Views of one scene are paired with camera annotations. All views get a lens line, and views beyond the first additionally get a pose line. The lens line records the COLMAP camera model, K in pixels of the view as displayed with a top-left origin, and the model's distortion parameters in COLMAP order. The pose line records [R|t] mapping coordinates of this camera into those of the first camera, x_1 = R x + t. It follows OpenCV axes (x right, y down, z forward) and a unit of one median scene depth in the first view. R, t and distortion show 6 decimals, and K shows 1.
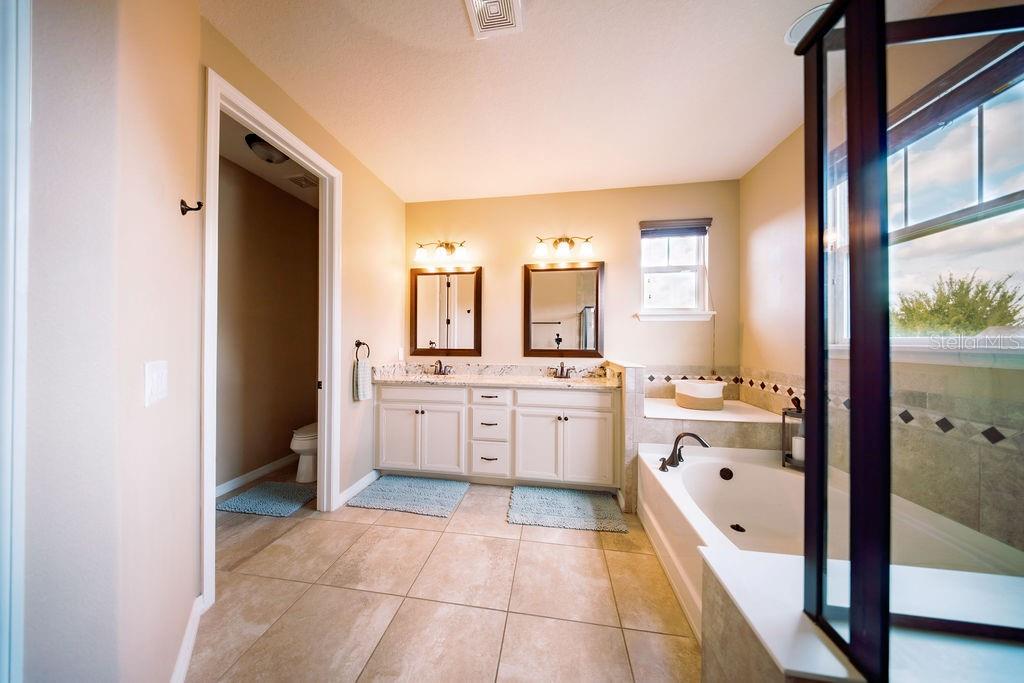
lens RADIAL K [[299.7, 0, 506.6], [0, 299.7, 339.7], [0, 0, 1]] dist [-0.007614, -0.000196]
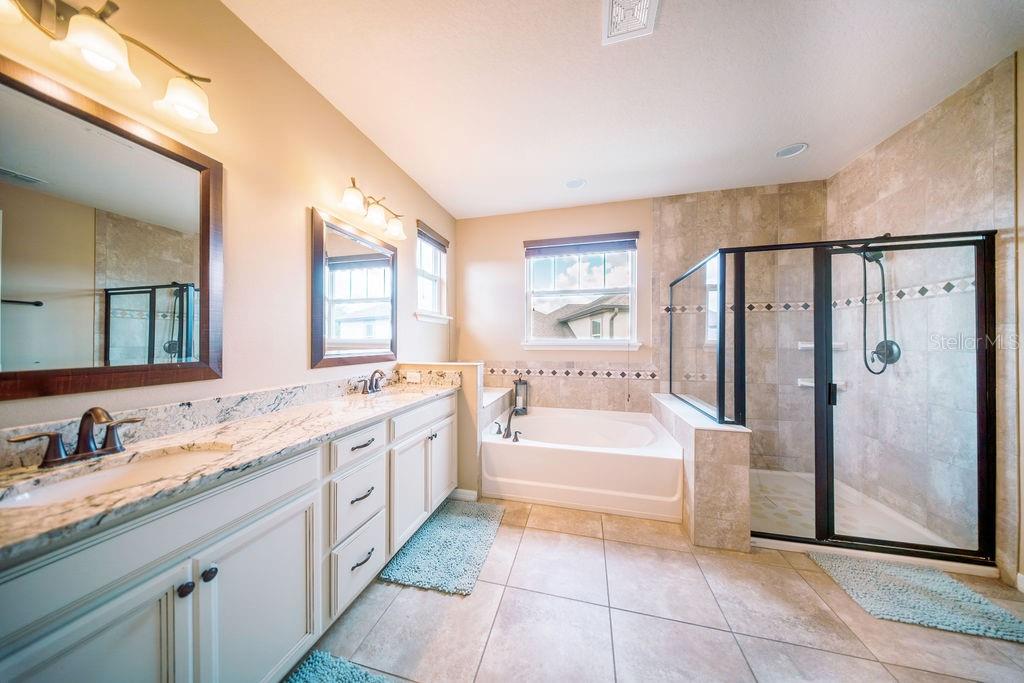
lens RADIAL K [[299.7, 0, 507.6], [0, 299.7, 340.9], [0, 0, 1]] dist [-0.007614, -0.000196]
pose [[0.095394, -0.002466, 0.995437, -0.561417], [-0.001710, 0.999995, 0.002641, 0.001912], [-0.995438, -0.001954, 0.095389, 0.676781]]
